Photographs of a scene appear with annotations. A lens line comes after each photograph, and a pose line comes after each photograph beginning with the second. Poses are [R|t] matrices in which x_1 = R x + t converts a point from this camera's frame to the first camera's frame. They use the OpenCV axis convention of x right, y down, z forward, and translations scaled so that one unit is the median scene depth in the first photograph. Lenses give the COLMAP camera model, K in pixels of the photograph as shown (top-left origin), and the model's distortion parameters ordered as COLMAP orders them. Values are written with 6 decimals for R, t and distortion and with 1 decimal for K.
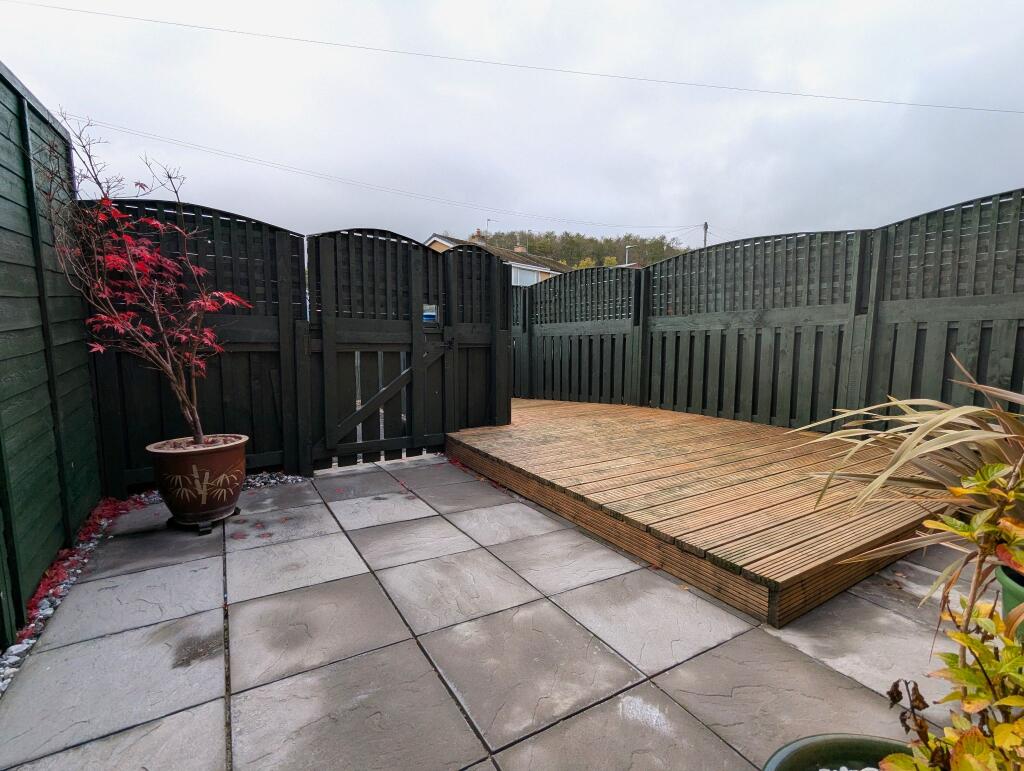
lens RADIAL K [[485.7, 0, 513.0], [0, 485.7, 385.1], [0, 0, 1]] dist [0.001333, 0.001889]
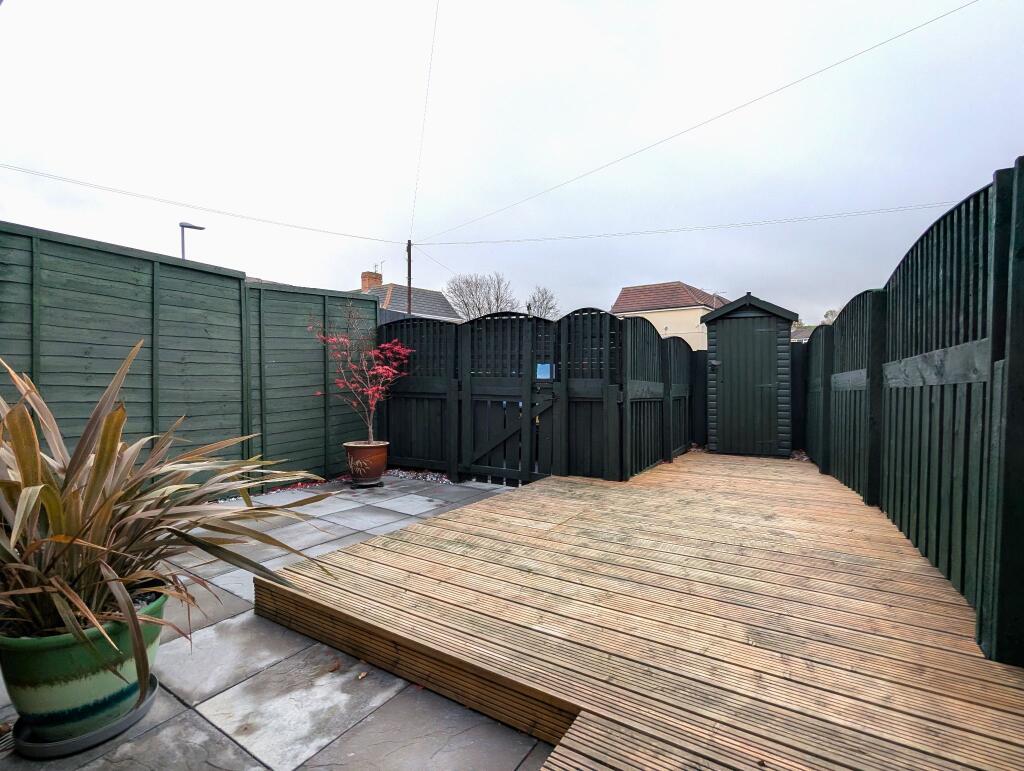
lens RADIAL K [[485.7, 0, 513.0], [0, 485.7, 385.1], [0, 0, 1]] dist [0.001333, 0.001889]
pose [[0.432153, 0.004901, -0.901787, 1.246684], [-0.092639, 0.994936, -0.038987, -0.086144], [0.897030, 0.100389, 0.430418, 0.600888]]
